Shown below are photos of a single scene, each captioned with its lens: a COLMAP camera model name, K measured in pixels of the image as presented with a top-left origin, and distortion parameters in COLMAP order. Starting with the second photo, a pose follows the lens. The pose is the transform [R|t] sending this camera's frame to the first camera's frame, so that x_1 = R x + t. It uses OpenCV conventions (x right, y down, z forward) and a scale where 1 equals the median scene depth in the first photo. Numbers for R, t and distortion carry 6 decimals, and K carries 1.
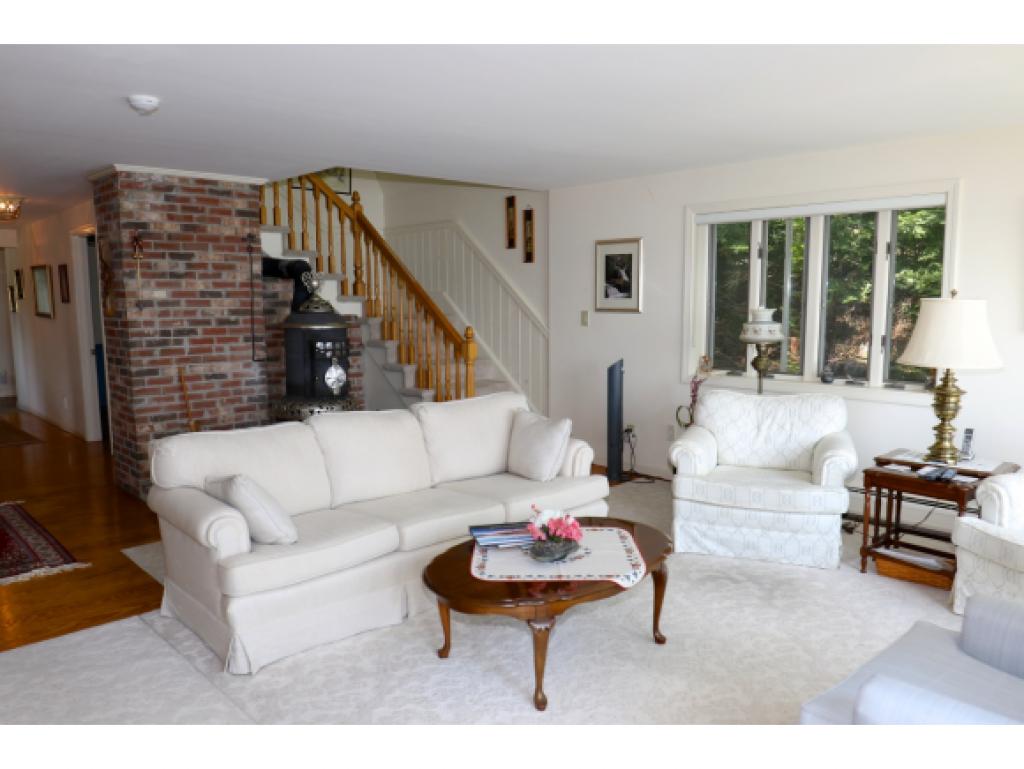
lens RADIAL K [[749.9, 0, 512.5], [0, 749.9, 388.1], [0, 0, 1]] dist [-0.030941, 0.001879]
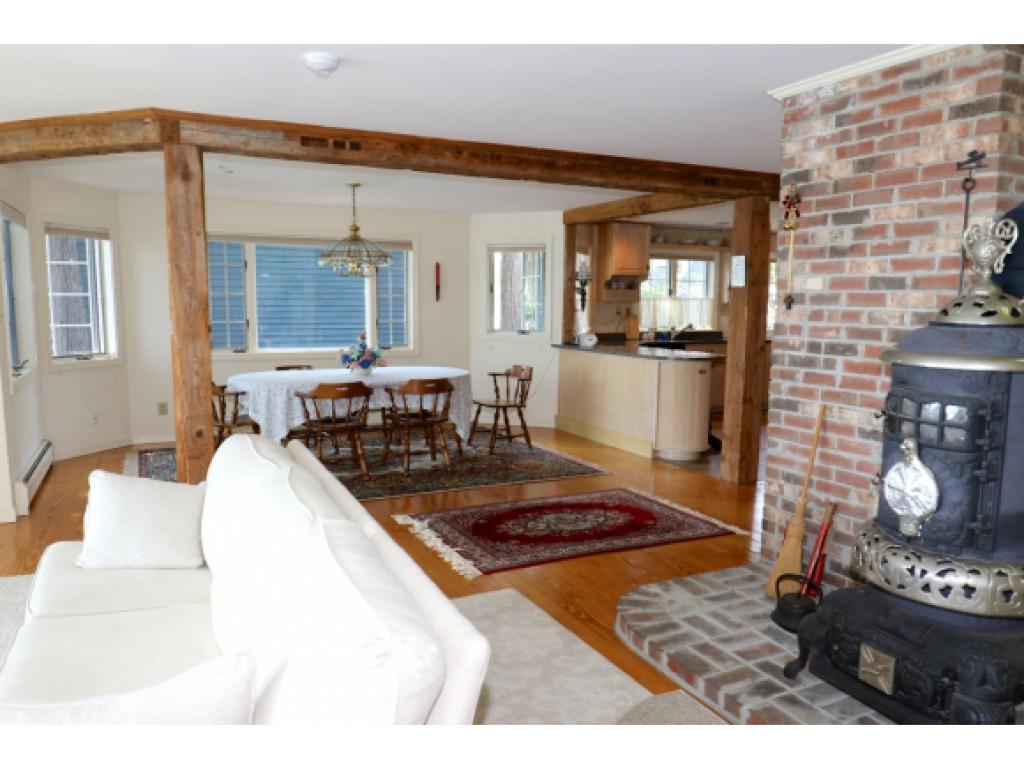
lens RADIAL K [[749.9, 0, 505.2], [0, 749.9, 399.8], [0, 0, 1]] dist [-0.030941, 0.001879]
pose [[-0.288019, 0.128154, -0.949011, 0.196329], [-0.122817, 0.977878, 0.169326, -0.103392], [0.949716, 0.165324, -0.265908, 0.919243]]
